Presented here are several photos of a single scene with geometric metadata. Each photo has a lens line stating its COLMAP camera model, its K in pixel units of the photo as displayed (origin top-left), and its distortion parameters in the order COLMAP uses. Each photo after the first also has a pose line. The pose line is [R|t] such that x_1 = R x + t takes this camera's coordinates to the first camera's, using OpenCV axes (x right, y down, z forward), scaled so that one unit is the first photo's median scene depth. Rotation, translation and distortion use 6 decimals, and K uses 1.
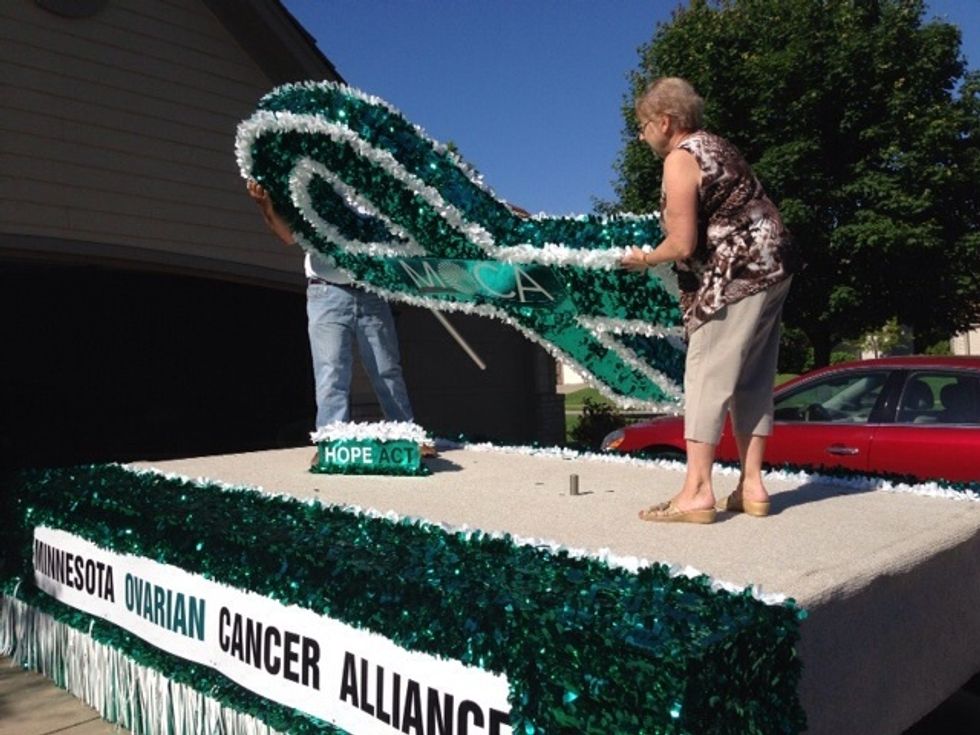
lens RADIAL K [[892.0, 0, 490.0], [0, 892.0, 367.5], [0, 0, 1]] dist [0.125139, -0.187948]
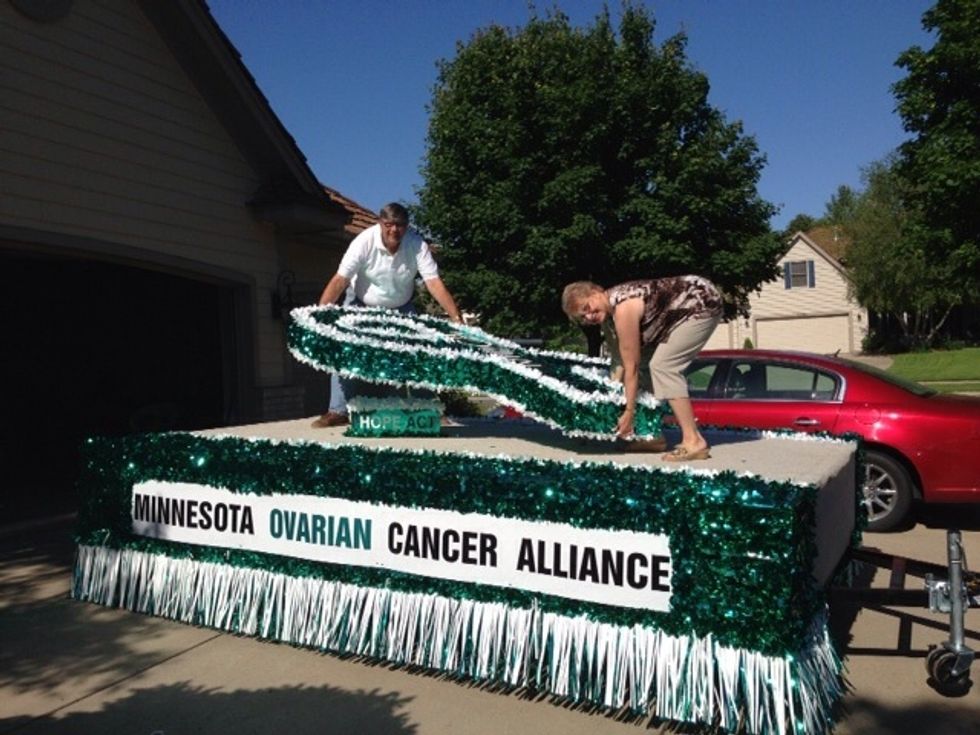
lens RADIAL K [[892.0, 0, 490.0], [0, 892.0, 367.5], [0, 0, 1]] dist [0.125139, -0.187948]
pose [[0.955611, 0.007974, 0.294523, -0.405857], [-0.011450, 0.999884, 0.010080, 0.006309], [-0.294409, -0.013005, 0.955591, -0.264825]]
